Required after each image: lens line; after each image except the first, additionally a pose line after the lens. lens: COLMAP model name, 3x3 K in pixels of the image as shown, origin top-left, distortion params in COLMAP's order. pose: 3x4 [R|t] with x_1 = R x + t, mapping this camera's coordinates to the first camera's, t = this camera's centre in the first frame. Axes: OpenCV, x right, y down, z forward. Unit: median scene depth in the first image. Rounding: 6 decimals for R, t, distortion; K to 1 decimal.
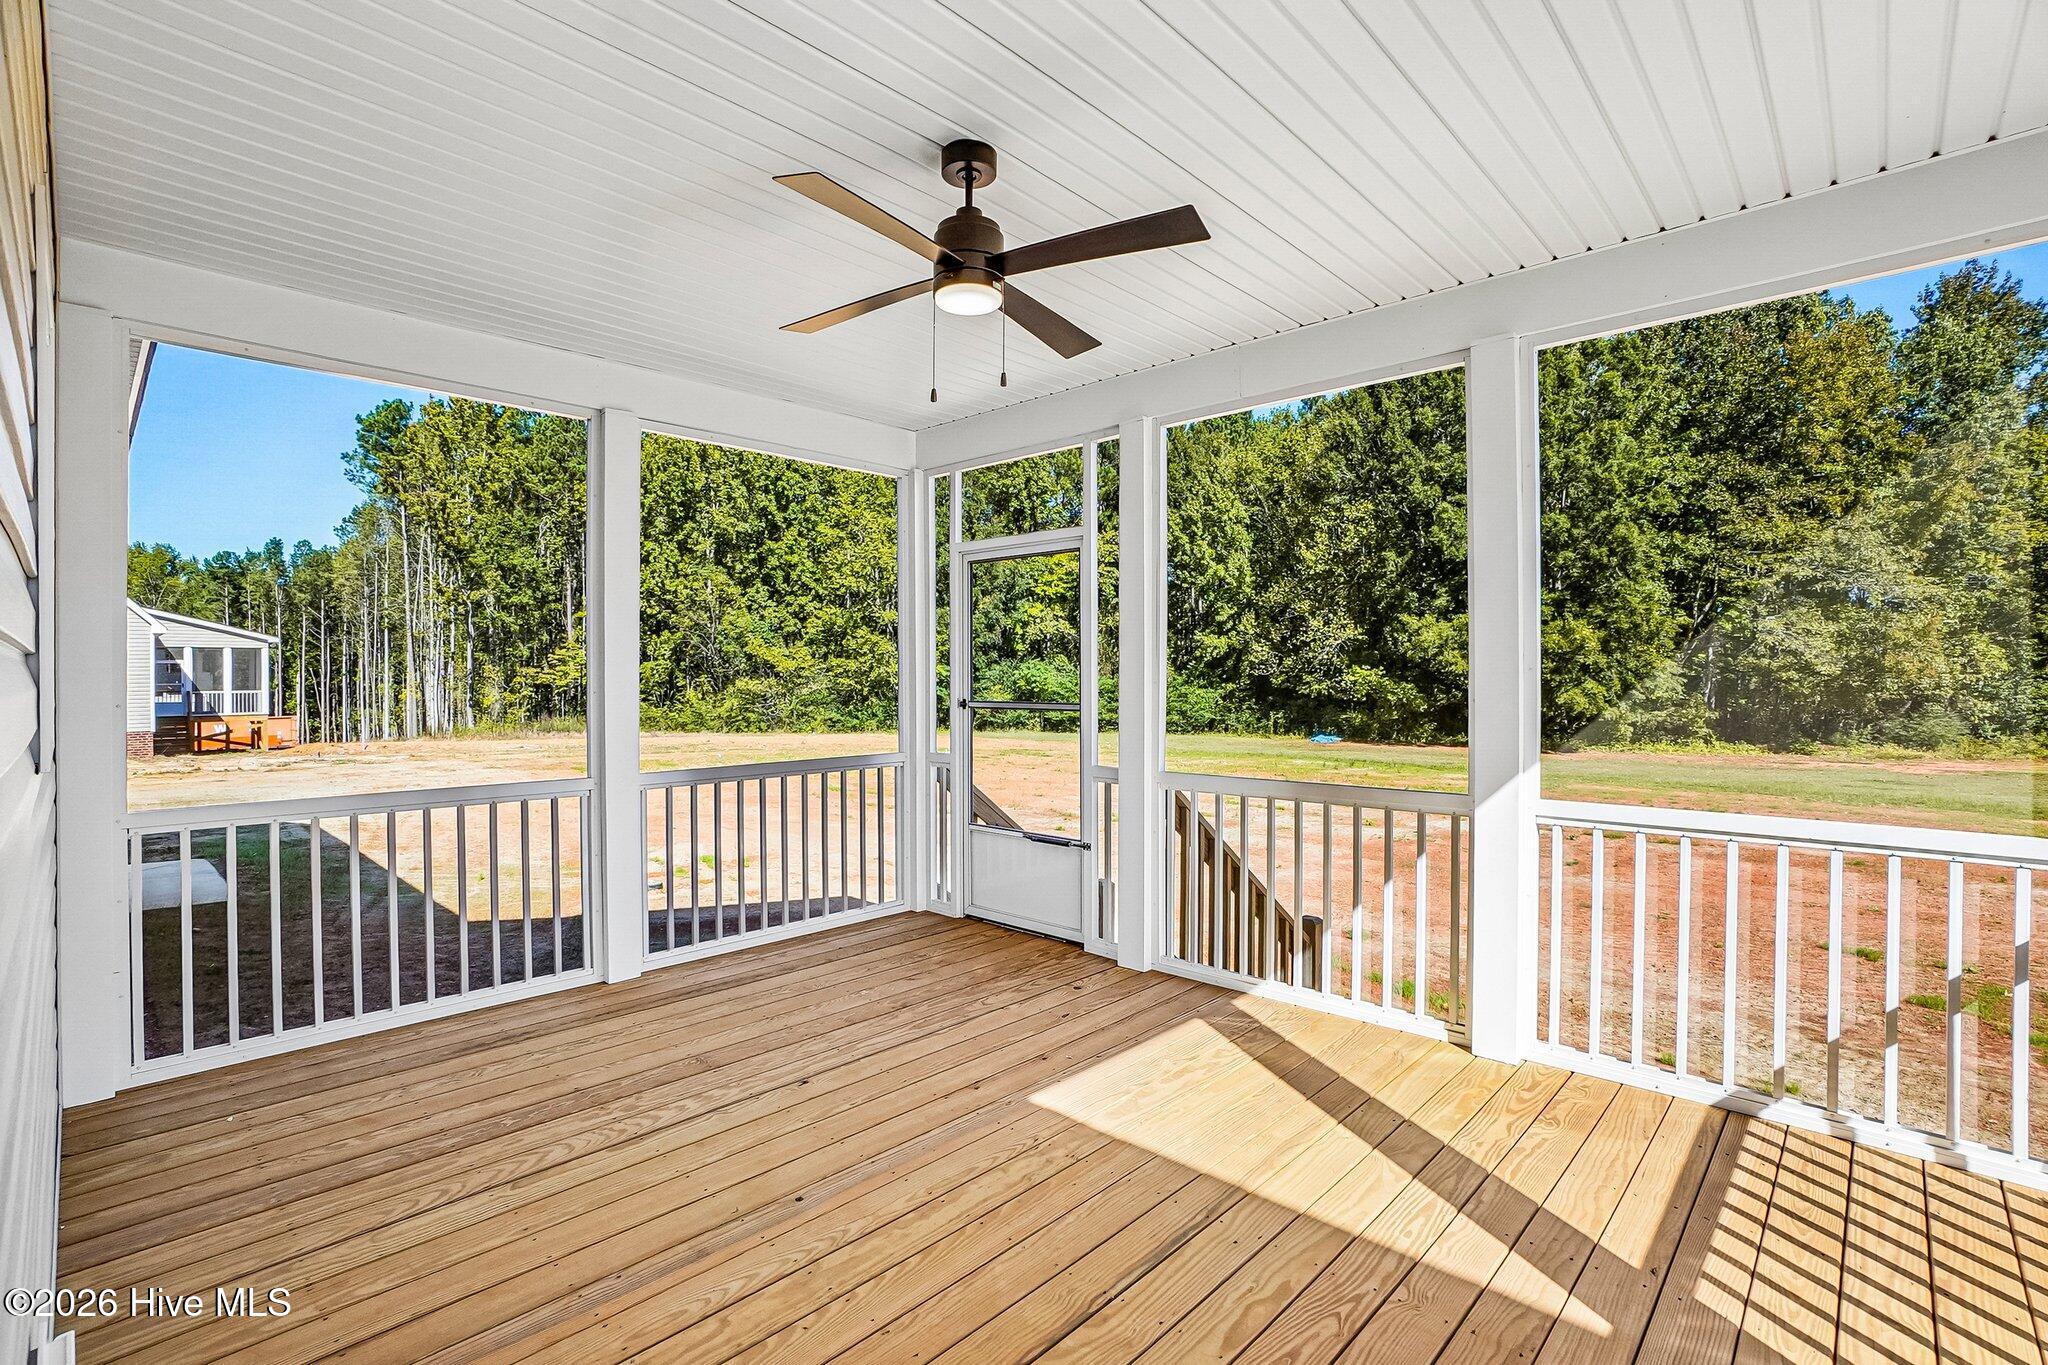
lens RADIAL K [[911.7, 0, 1020.7], [0, 911.7, 683.8], [0, 0, 1]] dist [-0.045701, 0.002404]
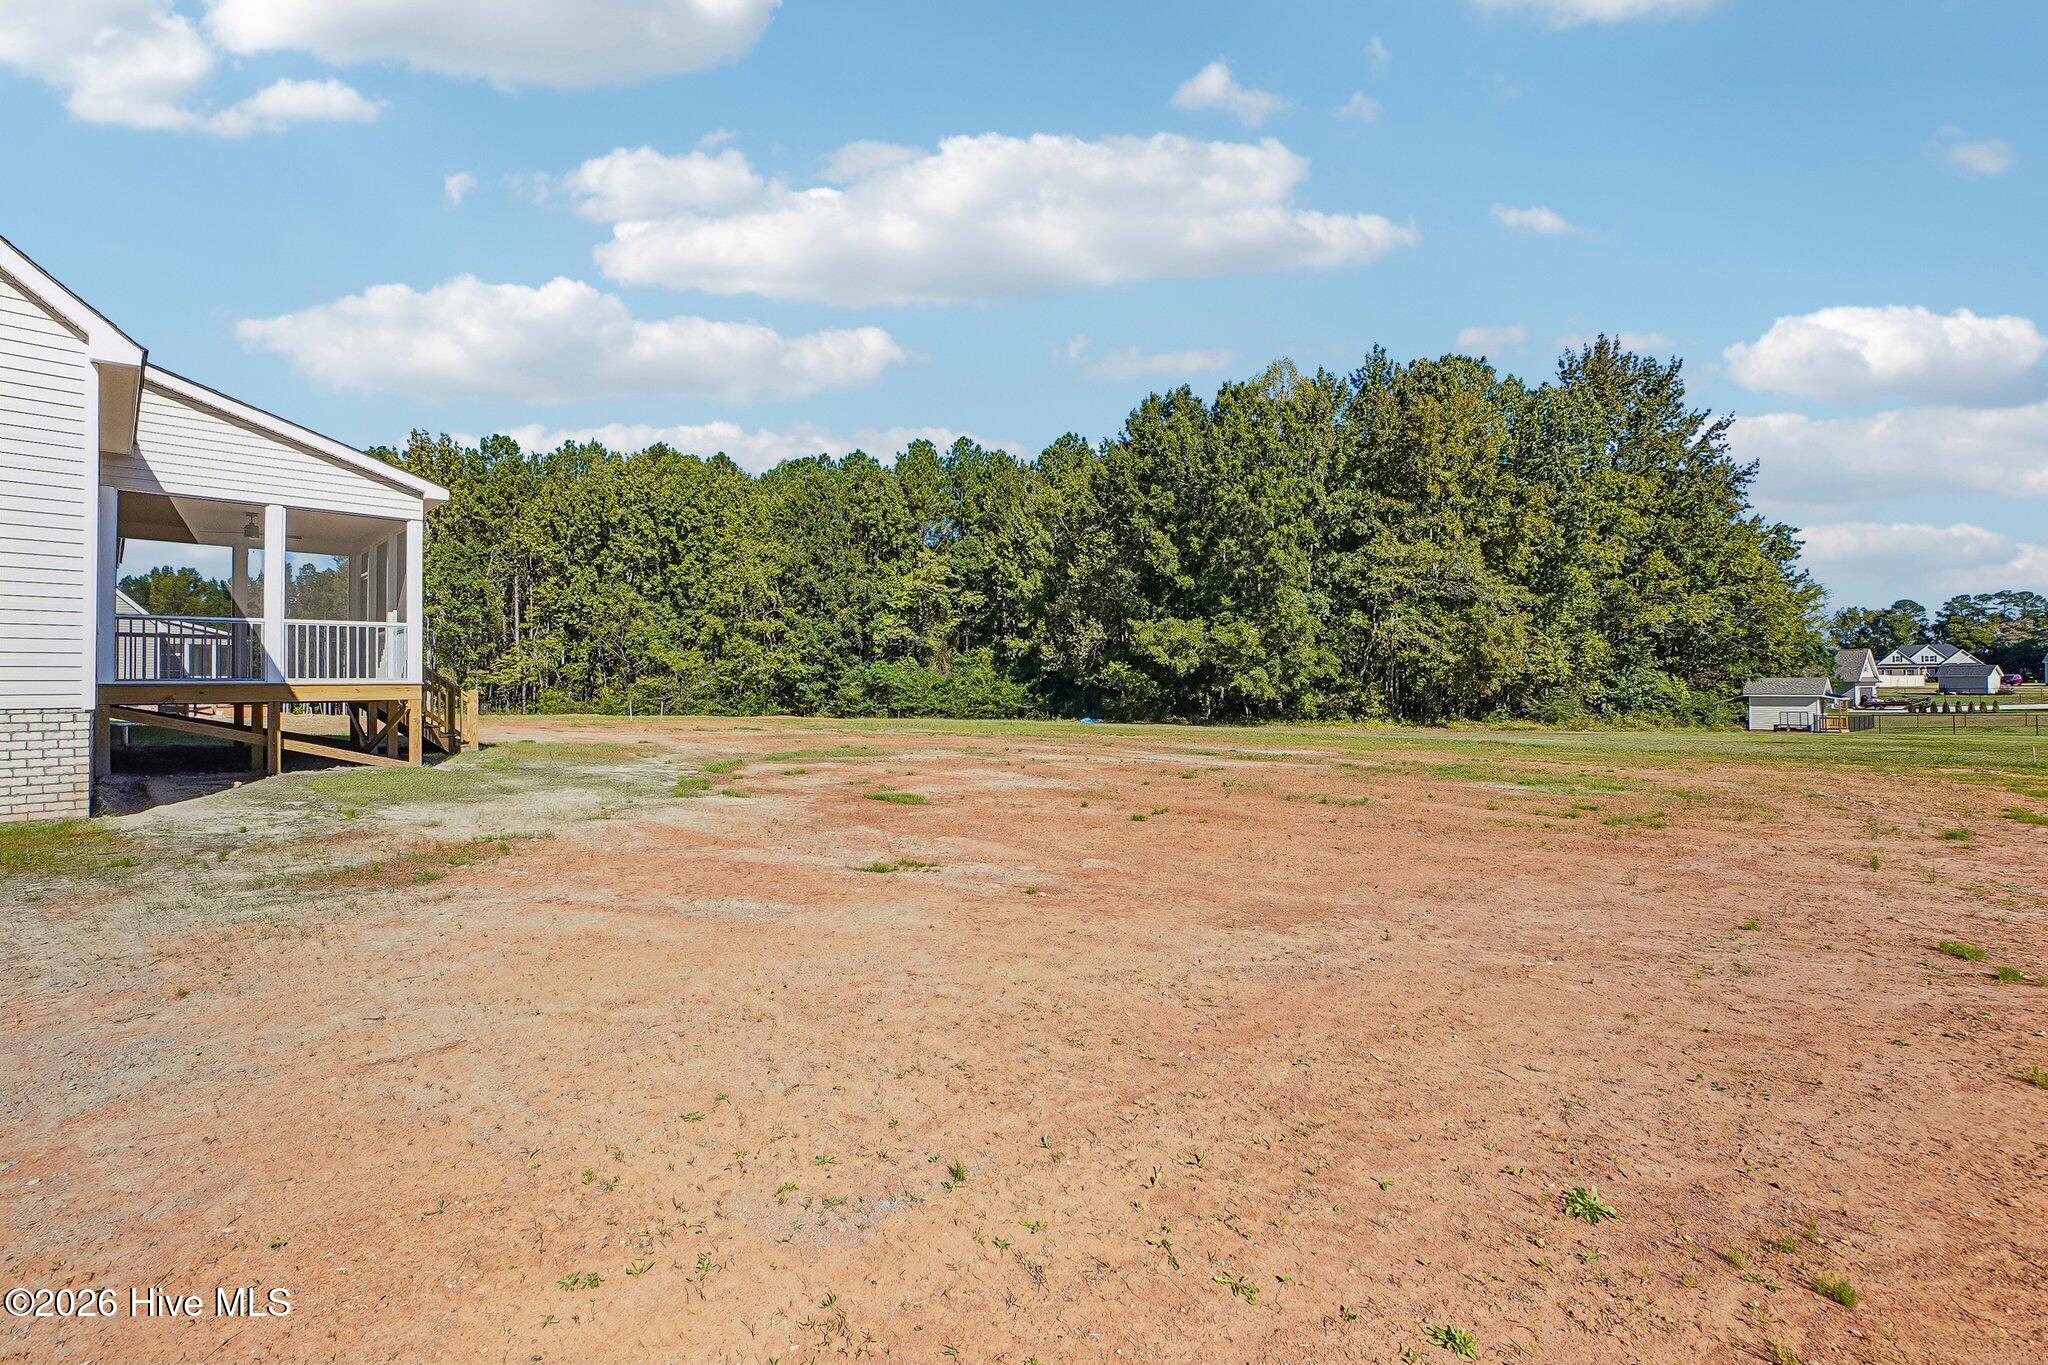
lens RADIAL K [[911.7, 0, 1028.2], [0, 911.7, 688.0], [0, 0, 1]] dist [-0.045701, 0.002404]
pose [[0.999946, -0.002874, -0.009943, 0.224330], [0.002708, 0.999857, -0.016668, 0.031531], [0.009989, 0.016640, 0.999812, -0.215231]]
